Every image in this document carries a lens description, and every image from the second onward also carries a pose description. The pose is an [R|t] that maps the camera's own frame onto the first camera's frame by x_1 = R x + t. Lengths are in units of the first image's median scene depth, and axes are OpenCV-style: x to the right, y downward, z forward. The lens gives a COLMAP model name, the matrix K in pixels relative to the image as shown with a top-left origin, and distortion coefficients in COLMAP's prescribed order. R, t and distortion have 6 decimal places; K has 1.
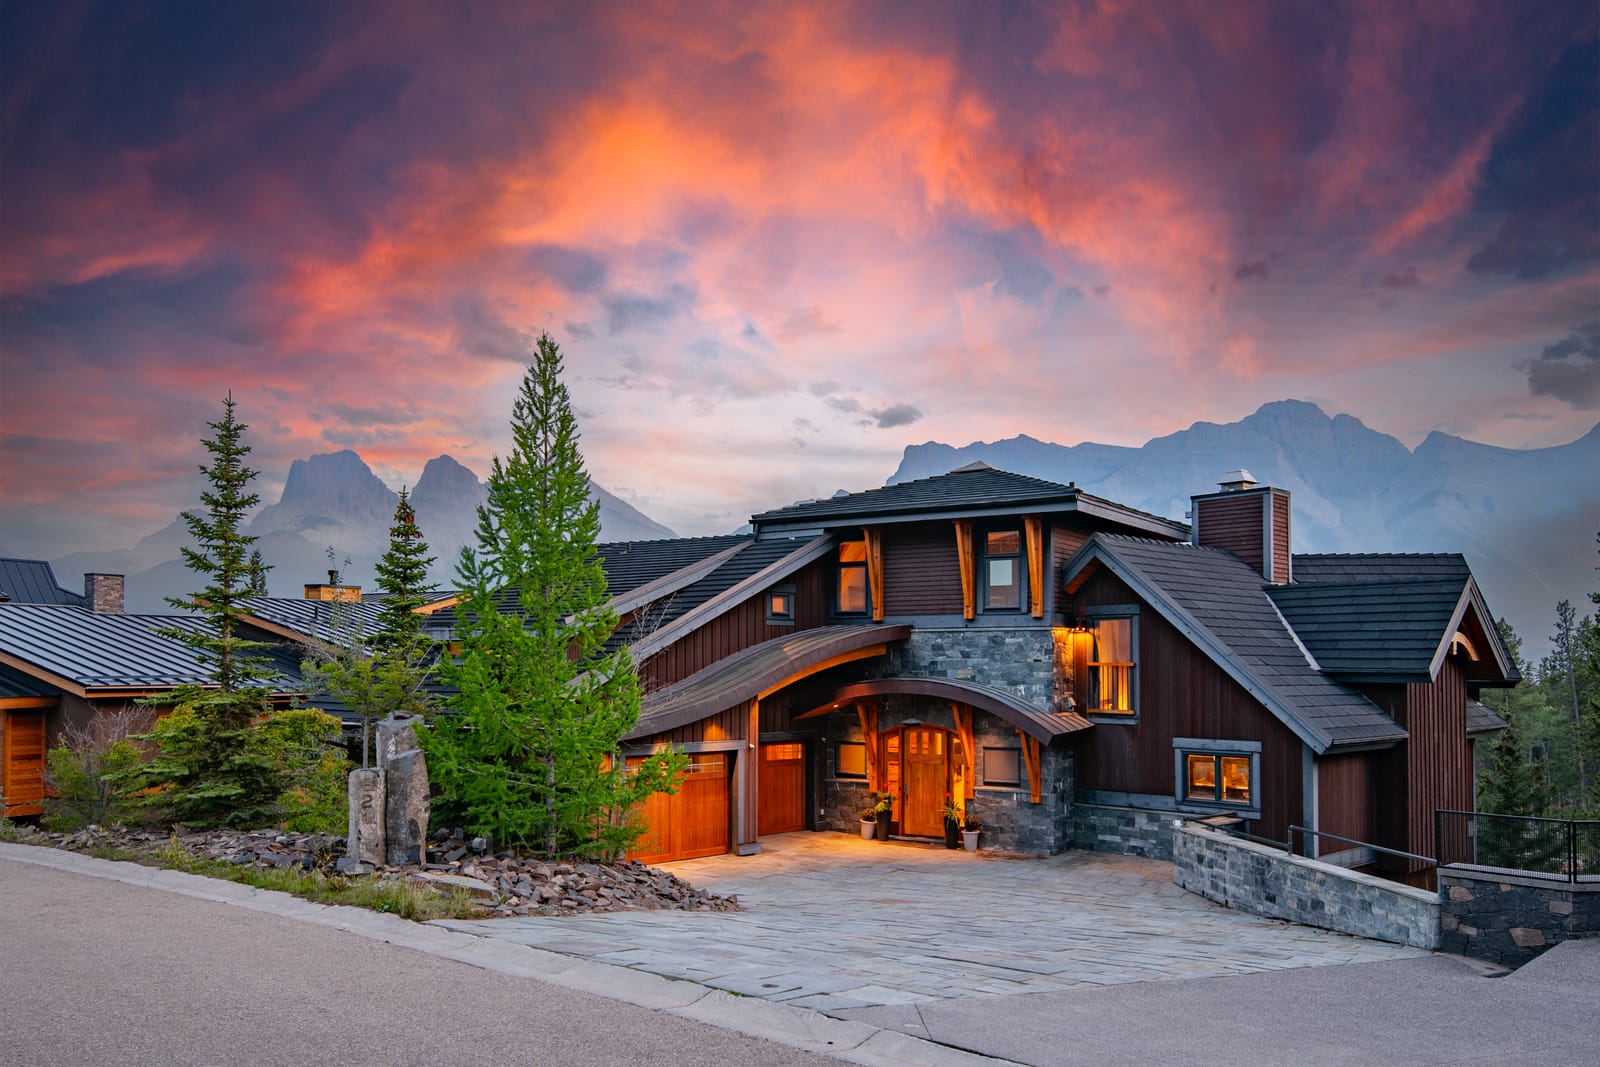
lens RADIAL K [[1281.3, 0, 808.3], [0, 1281.3, 664.1], [0, 0, 1]] dist [0.026384, -0.002362]
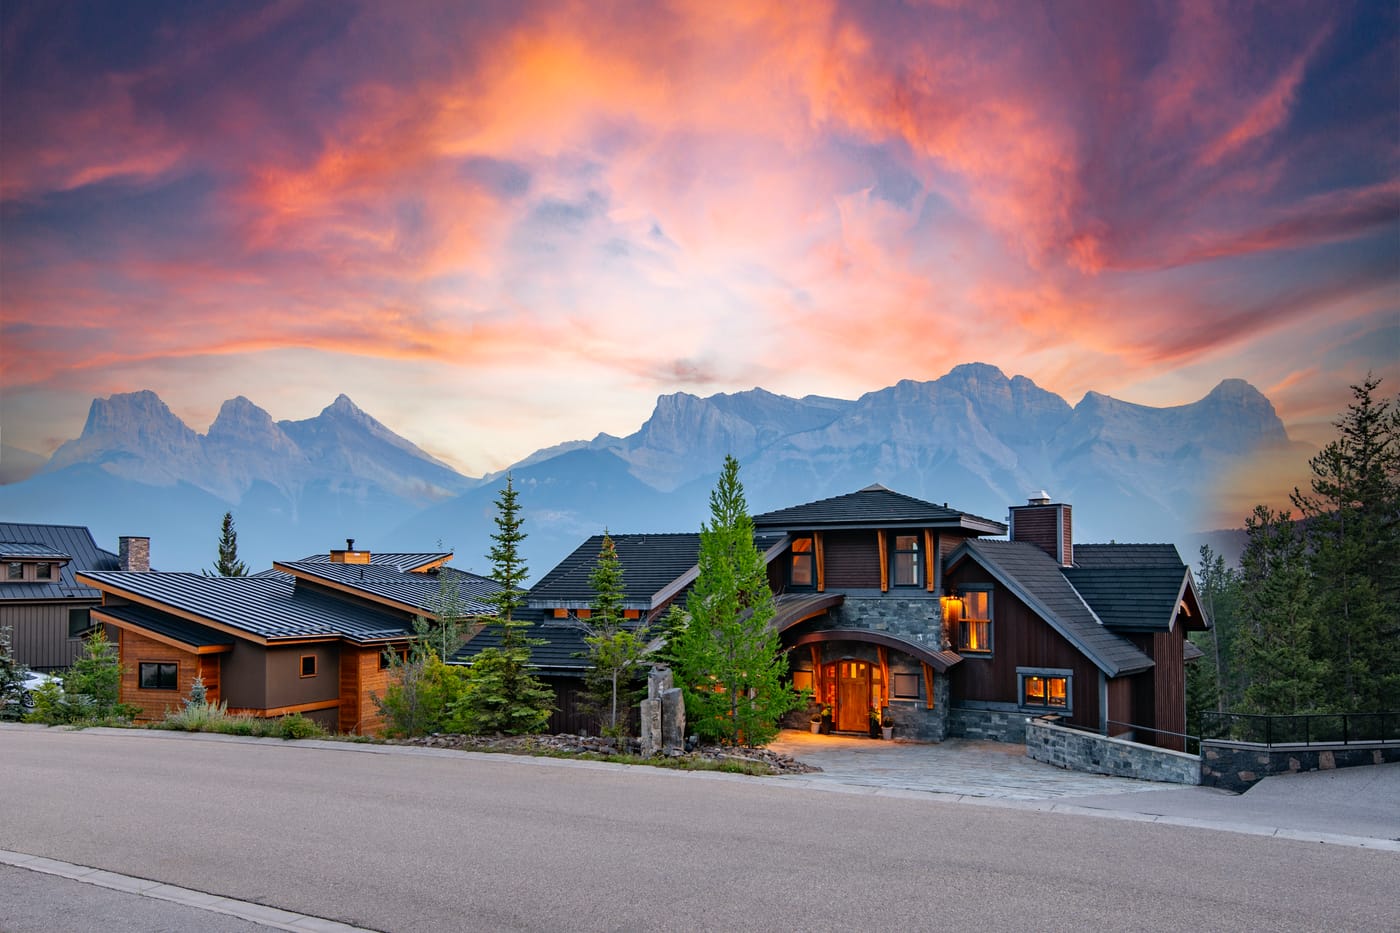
lens RADIAL K [[1121.1, 0, 707.2], [0, 1121.1, 580.7], [0, 0, 1]] dist [0.026384, -0.002362]
pose [[0.992196, -0.003470, 0.124641, -0.272685], [0.003701, 0.999992, -0.001627, -0.049079], [-0.124634, 0.002076, 0.992201, -0.345922]]
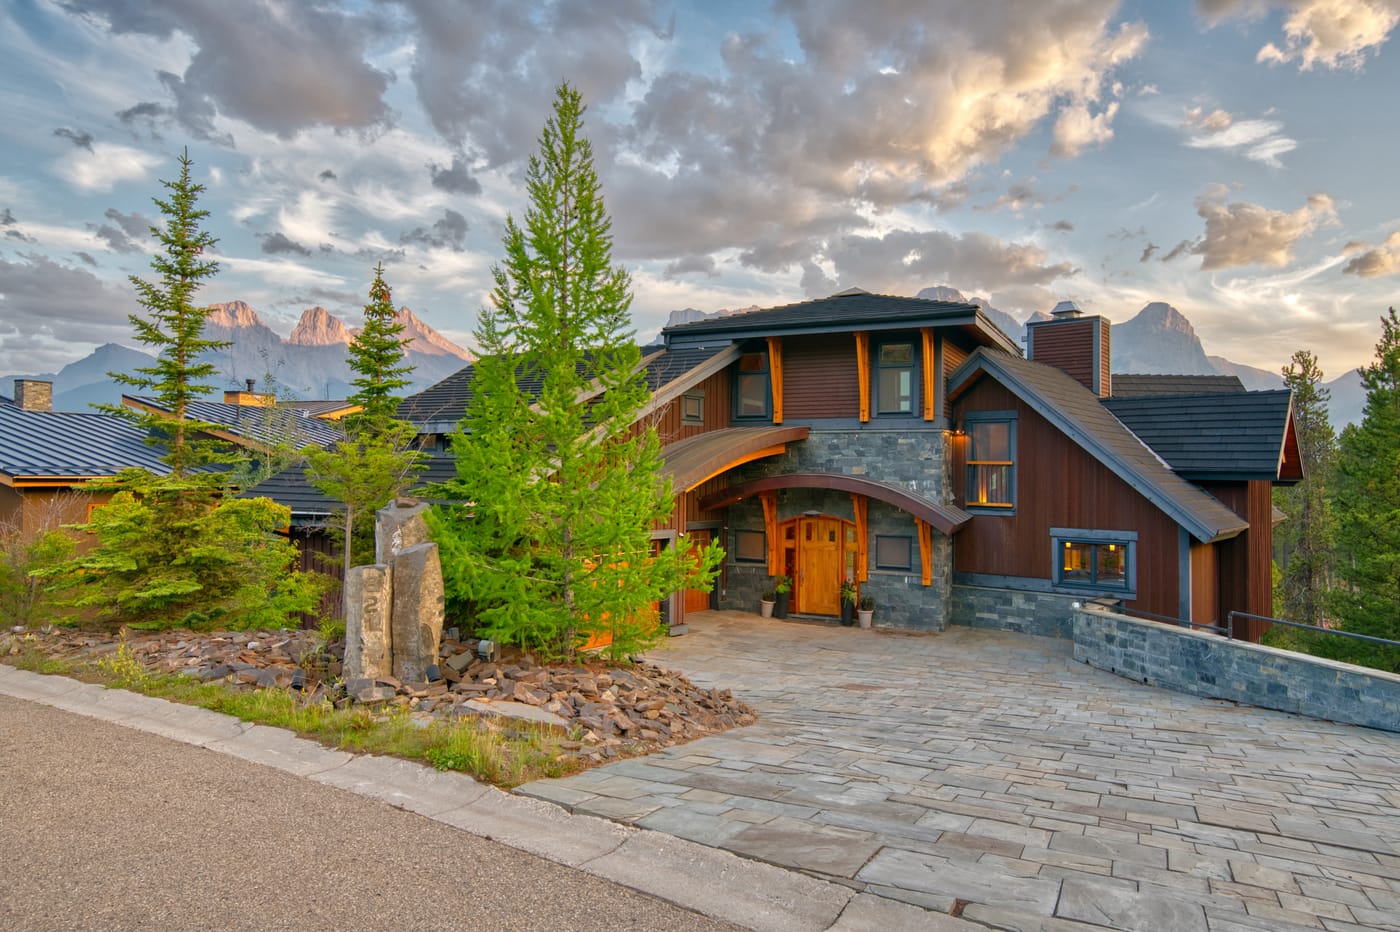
lens RADIAL K [[933.8, 0, 706.8], [0, 933.8, 469.3], [0, 0, 1]] dist [0.030809, -0.000627]
pose [[0.992860, 0.009037, 0.118947, -0.115414], [-0.008875, 0.999959, -0.001891, 0.009927], [-0.118959, 0.000822, 0.992899, 0.210289]]
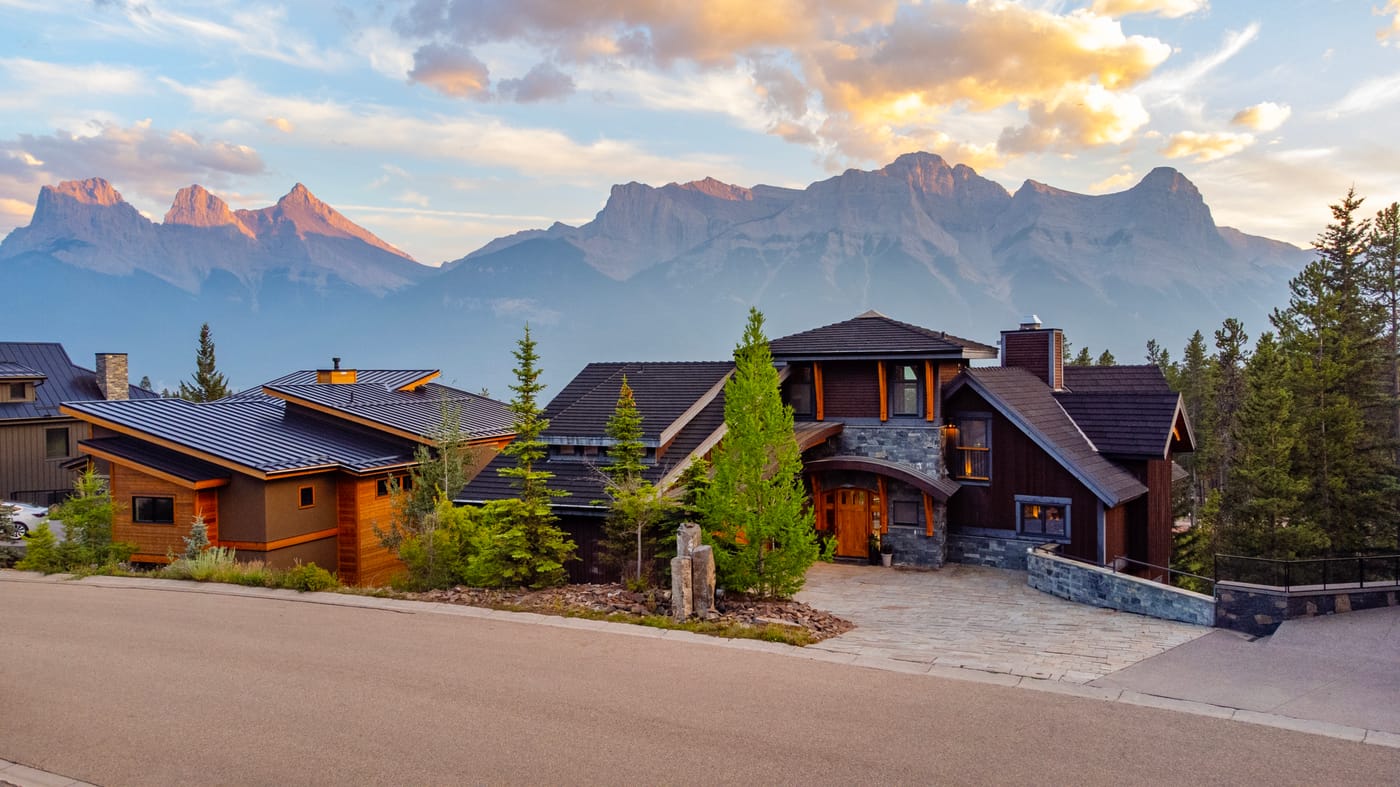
lens RADIAL K [[1077.3, 0, 700.6], [0, 1077.3, 421.2], [0, 0, 1]] dist [0.042193, 0.009015]
pose [[0.986759, -0.019923, 0.160967, -0.329058], [0.011746, 0.998599, 0.051594, -0.111181], [-0.161769, -0.049020, 0.985610, -0.290452]]
